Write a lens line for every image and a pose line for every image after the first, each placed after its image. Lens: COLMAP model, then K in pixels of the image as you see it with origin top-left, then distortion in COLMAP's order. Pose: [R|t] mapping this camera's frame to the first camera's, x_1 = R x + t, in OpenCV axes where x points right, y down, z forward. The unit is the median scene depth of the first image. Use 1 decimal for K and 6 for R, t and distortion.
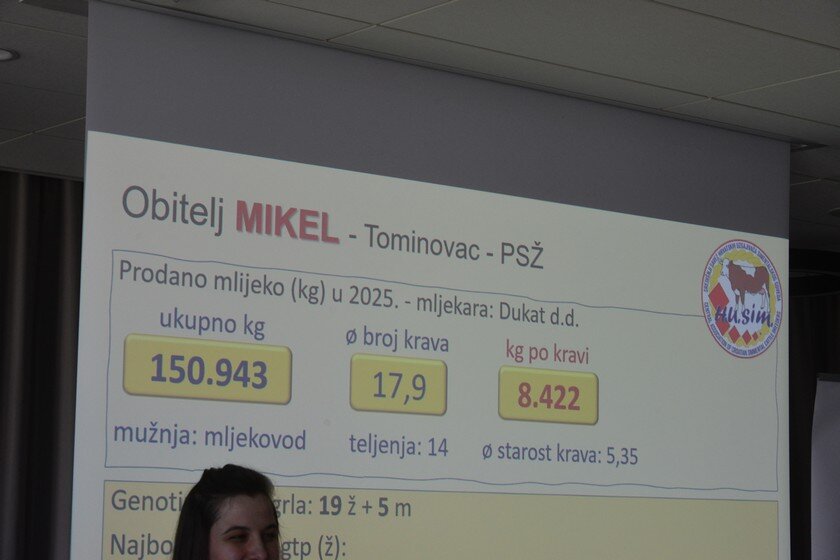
lens RADIAL K [[2098.9, 0, 508.0], [0, 2098.9, 251.6], [0, 0, 1]] dist [-0.062365, 0.324276]
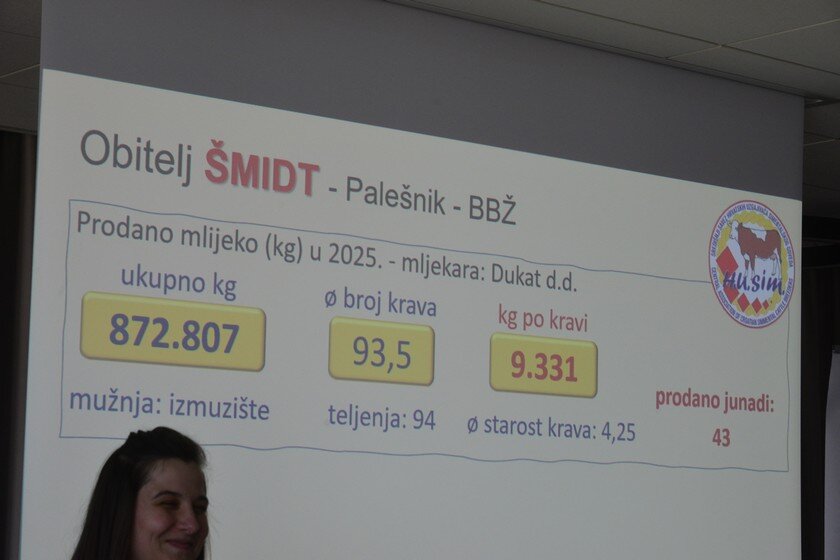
lens RADIAL K [[1960.4, 0, 420.7], [0, 1960.4, 296.0], [0, 0, 1]] dist [-0.032321, -0.250450]
pose [[0.999466, 0.008383, -0.031585, -0.008222], [-0.007553, 0.999625, 0.026304, 0.016590], [0.031794, -0.026052, 0.999155, 0.144052]]
